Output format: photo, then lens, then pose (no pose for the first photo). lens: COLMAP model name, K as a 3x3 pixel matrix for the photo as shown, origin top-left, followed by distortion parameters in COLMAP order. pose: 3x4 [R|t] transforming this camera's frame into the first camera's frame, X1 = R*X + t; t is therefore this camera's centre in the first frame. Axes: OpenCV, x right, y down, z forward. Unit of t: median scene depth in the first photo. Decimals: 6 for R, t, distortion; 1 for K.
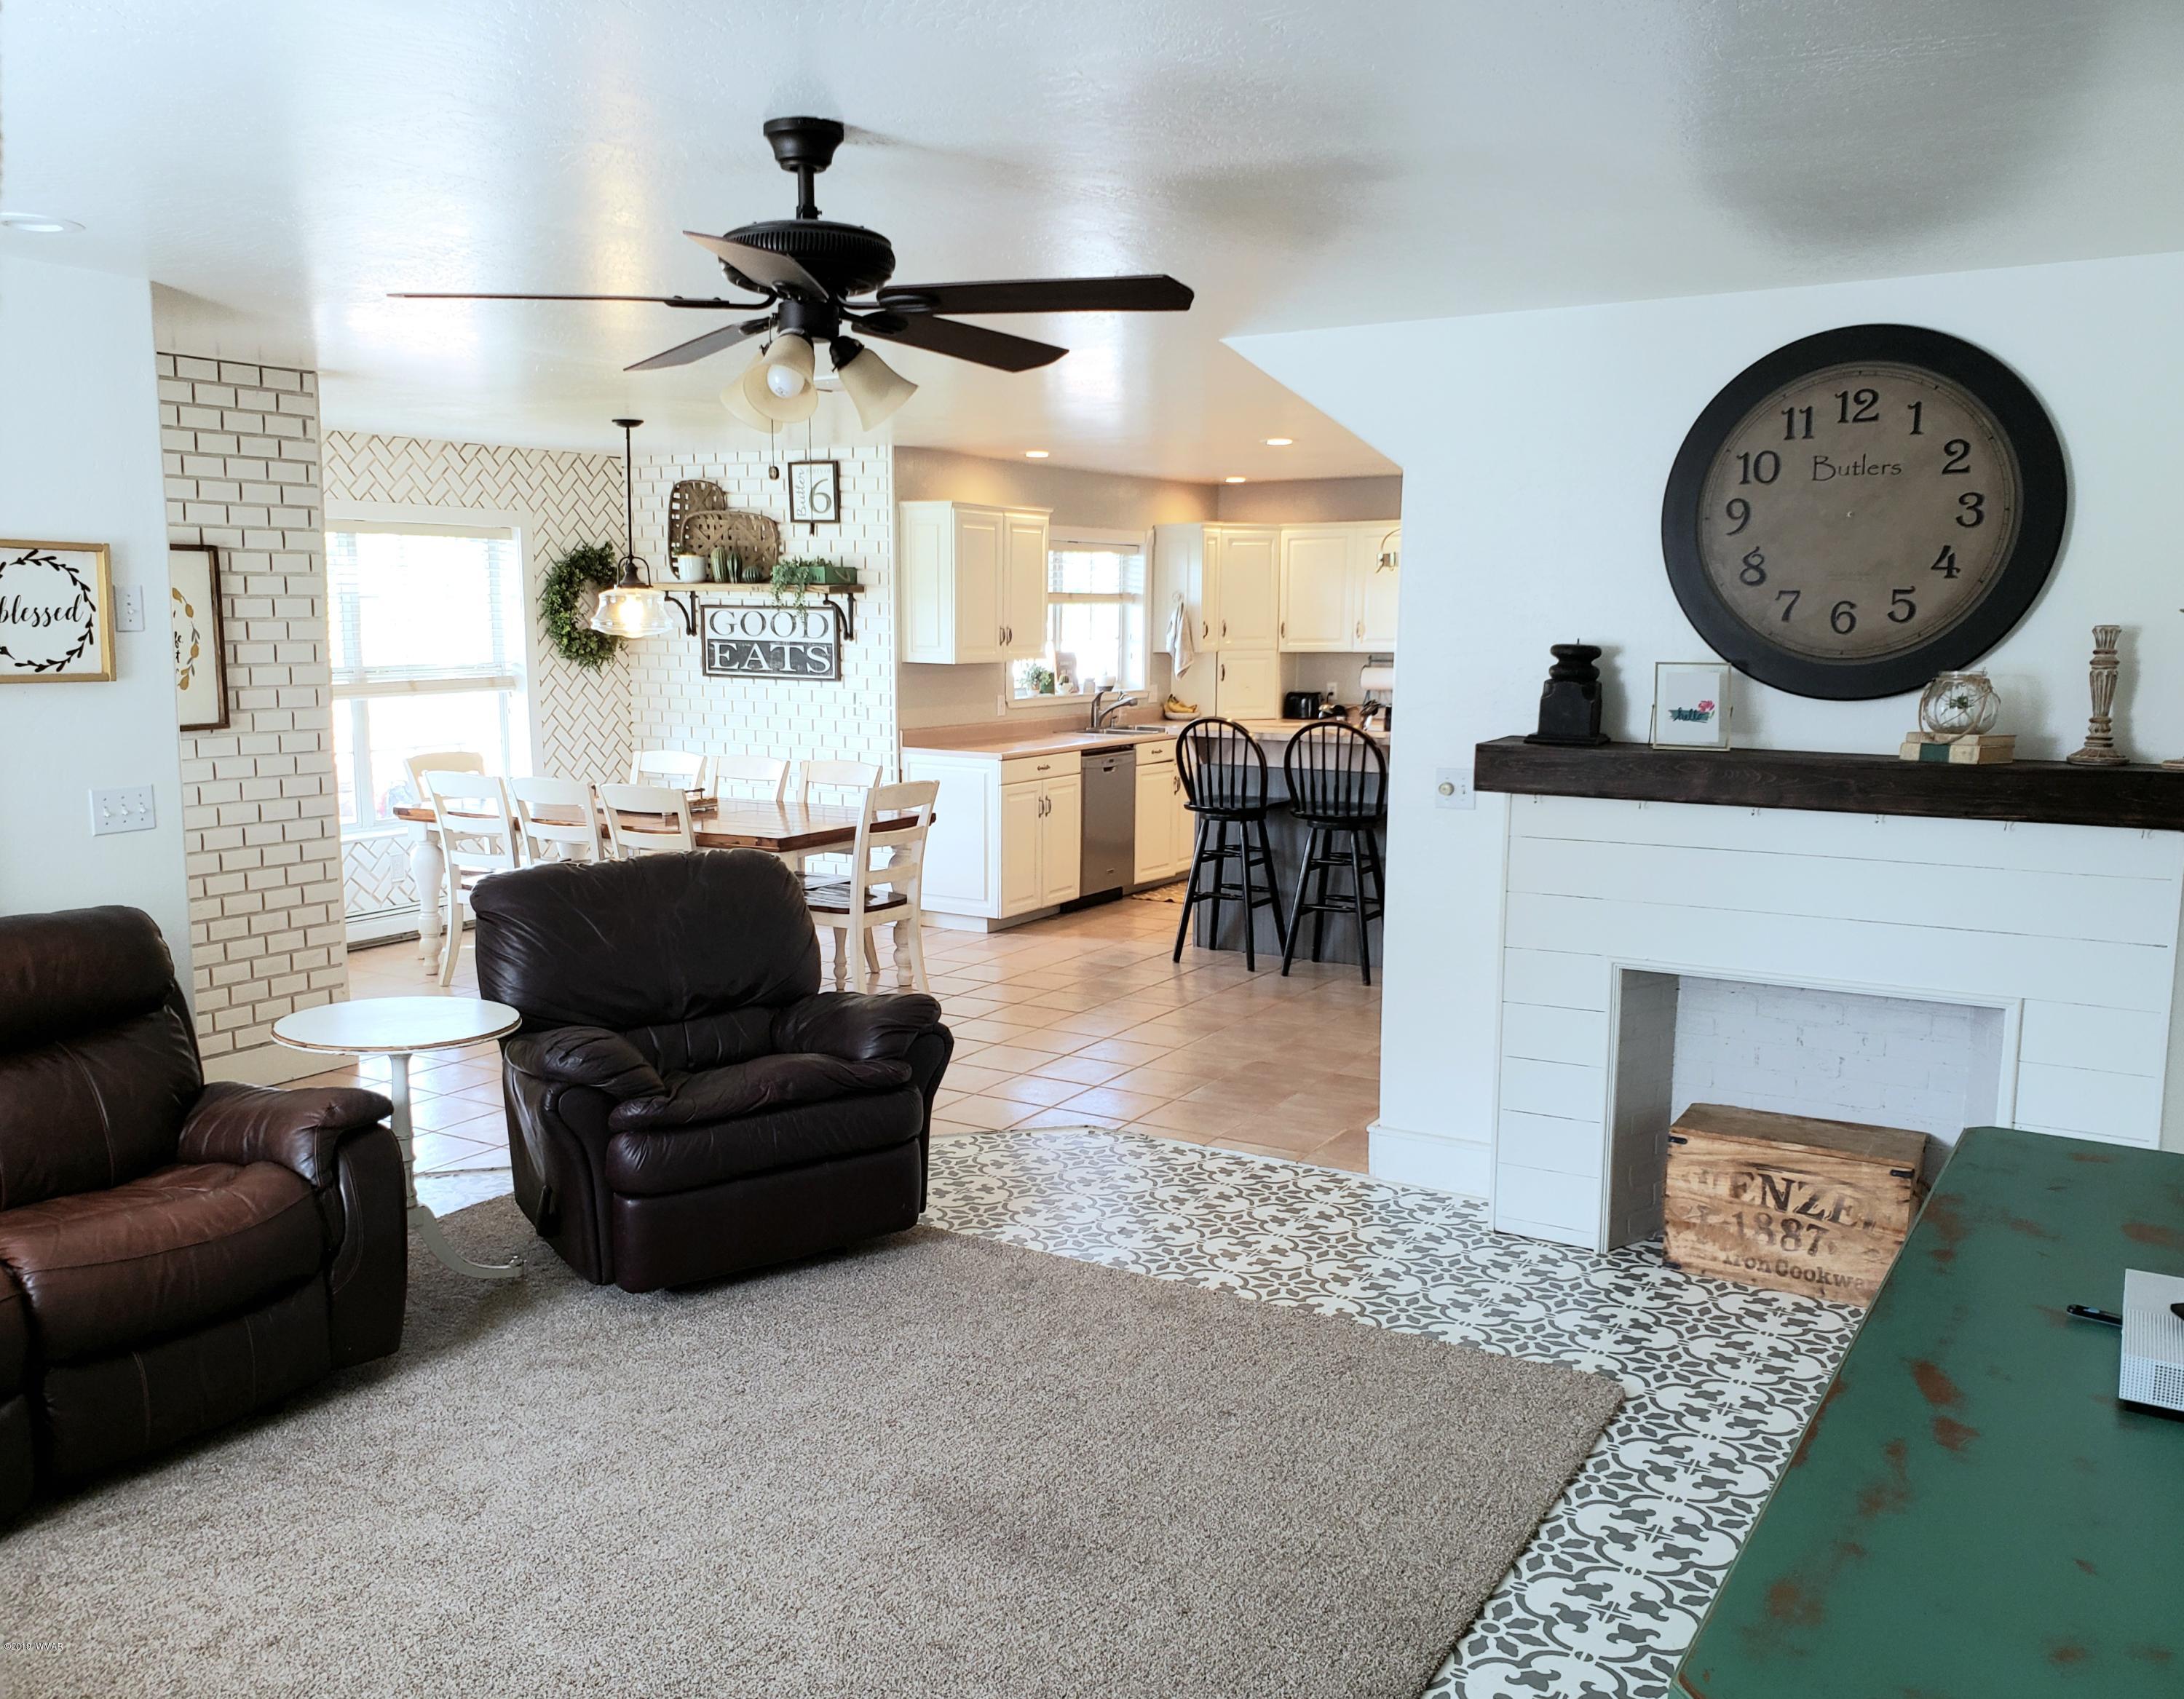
lens RADIAL K [[1760.3, 0, 1090.1], [0, 1760.3, 889.3], [0, 0, 1]] dist [0.121578, -0.291393]
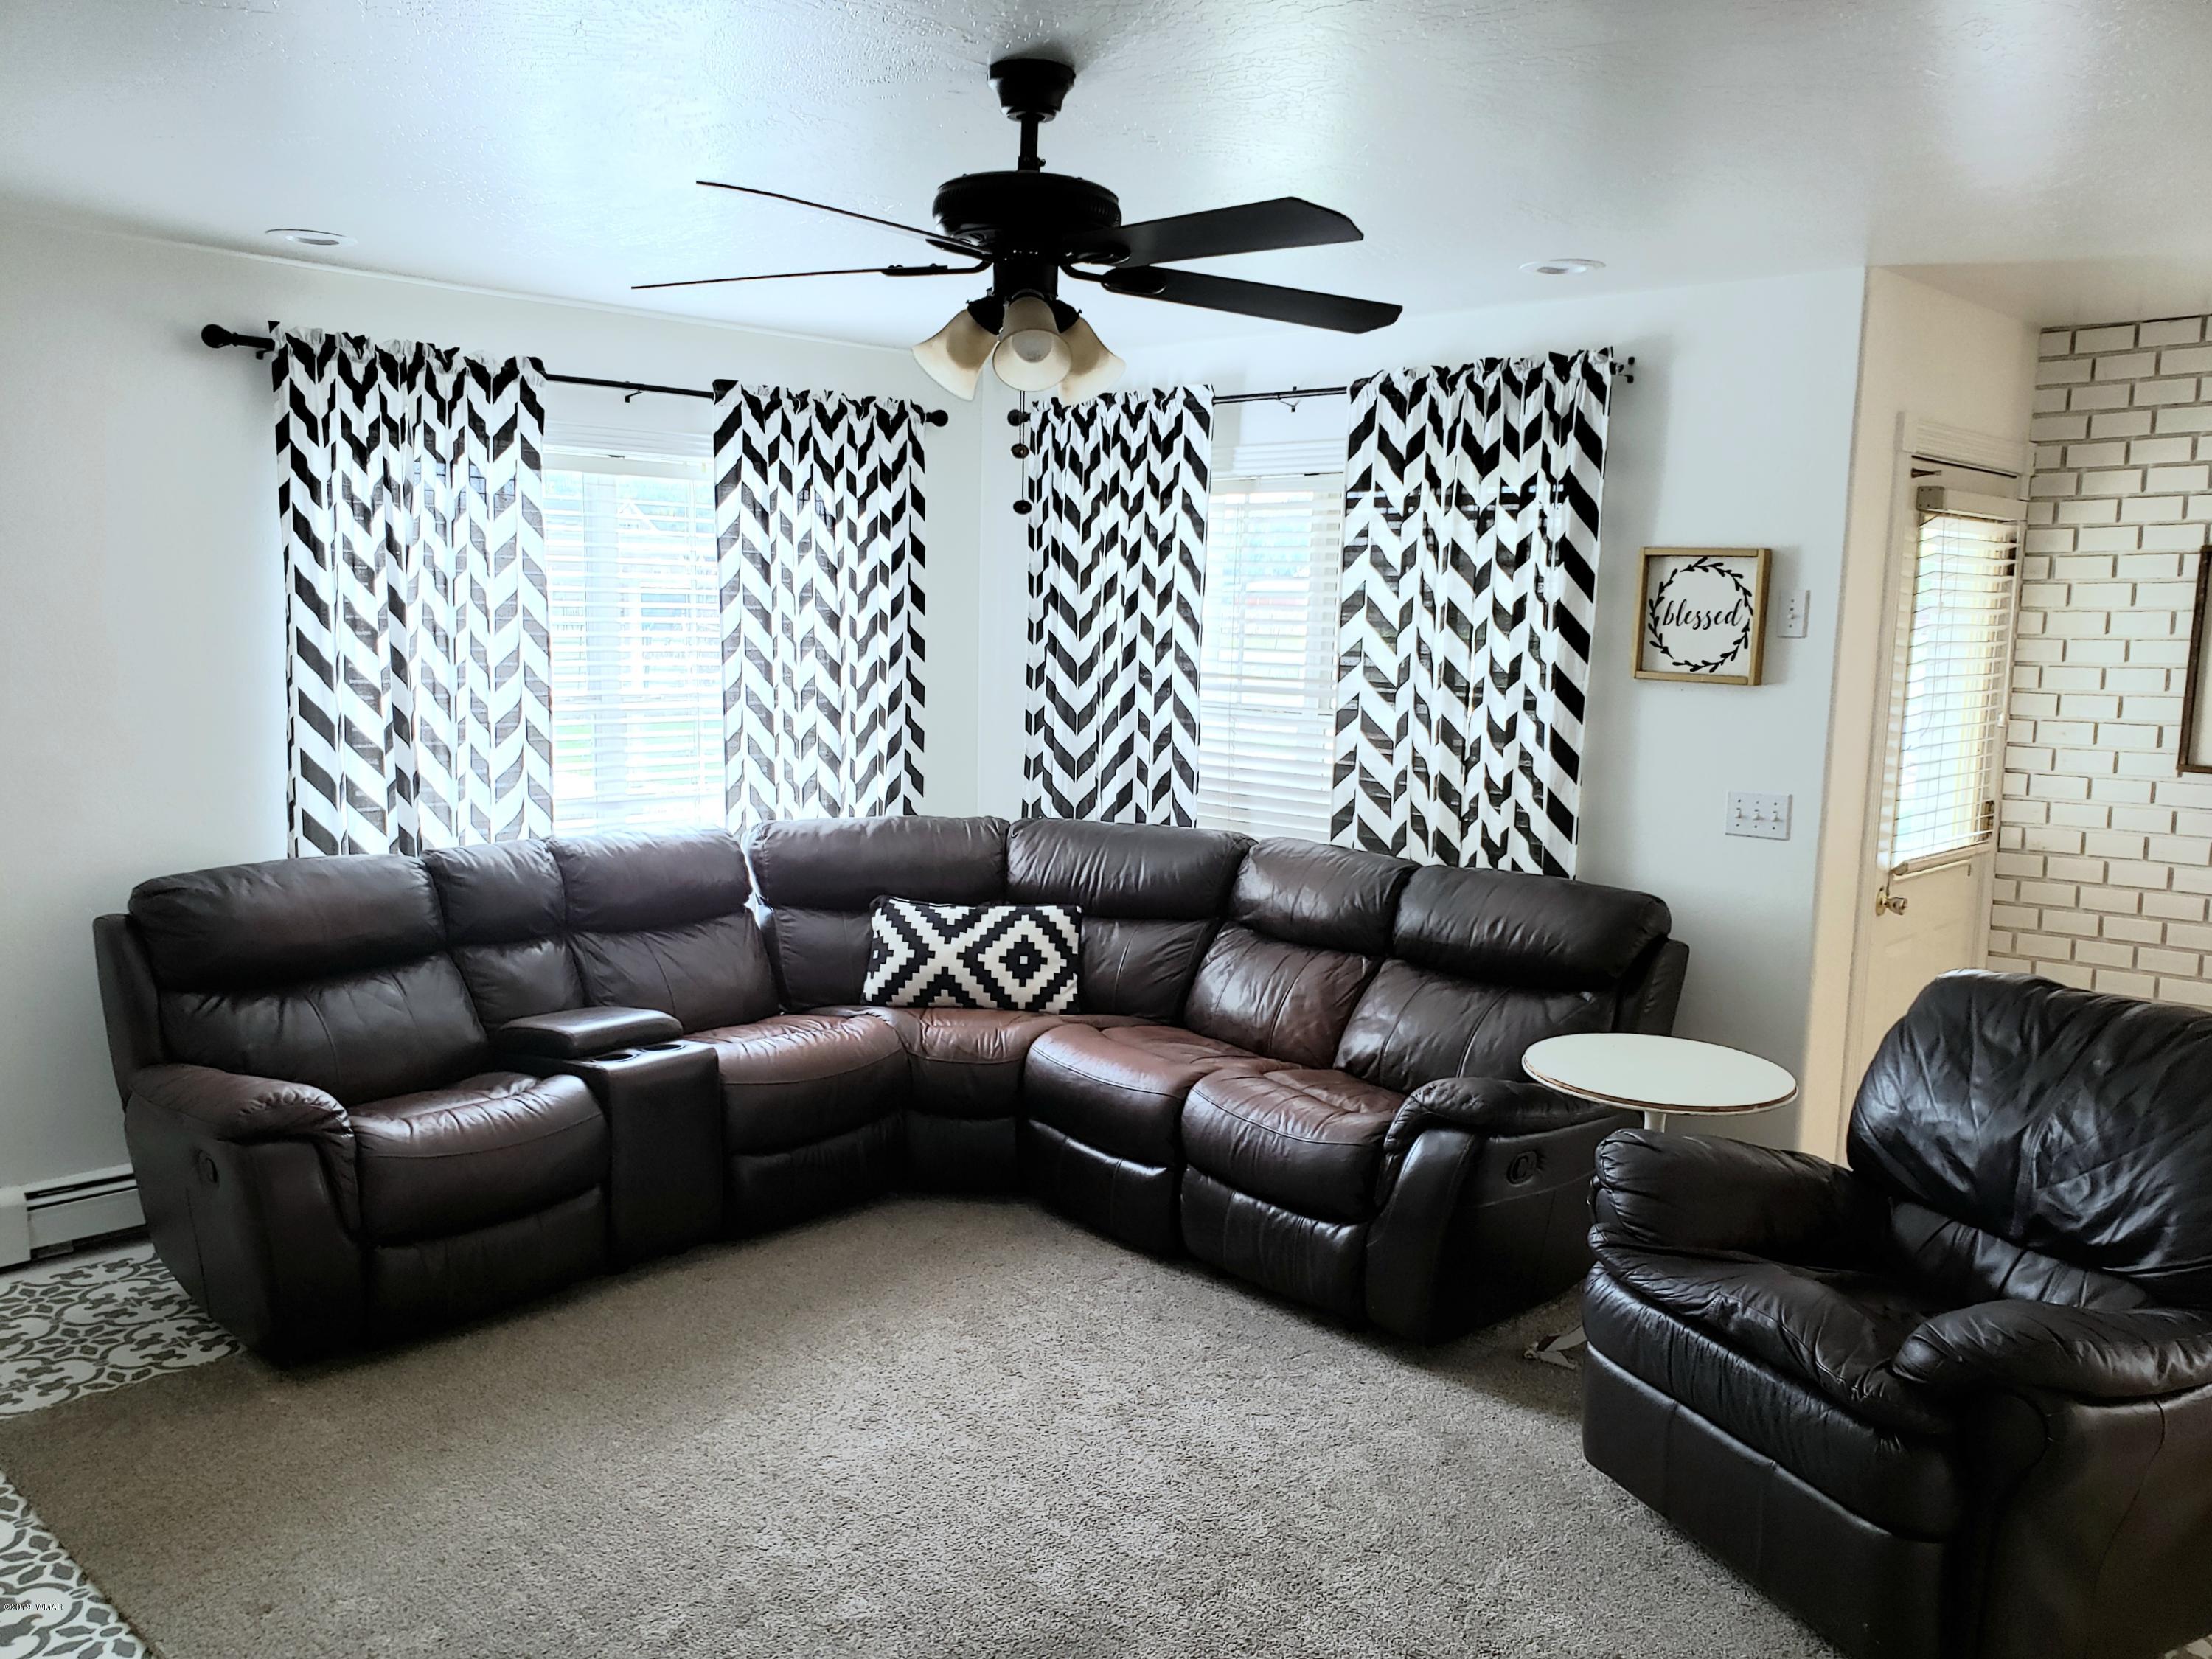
lens RADIAL K [[1814.2, 0, 1096.0], [0, 1814.2, 833.6], [0, 0, 1]] dist [0.014187, -0.012514]
pose [[-0.236093, 0.112187, -0.965233, 0.248345], [-0.167008, 0.973848, 0.154038, -0.060389], [0.957271, 0.197569, -0.211182, 0.401373]]
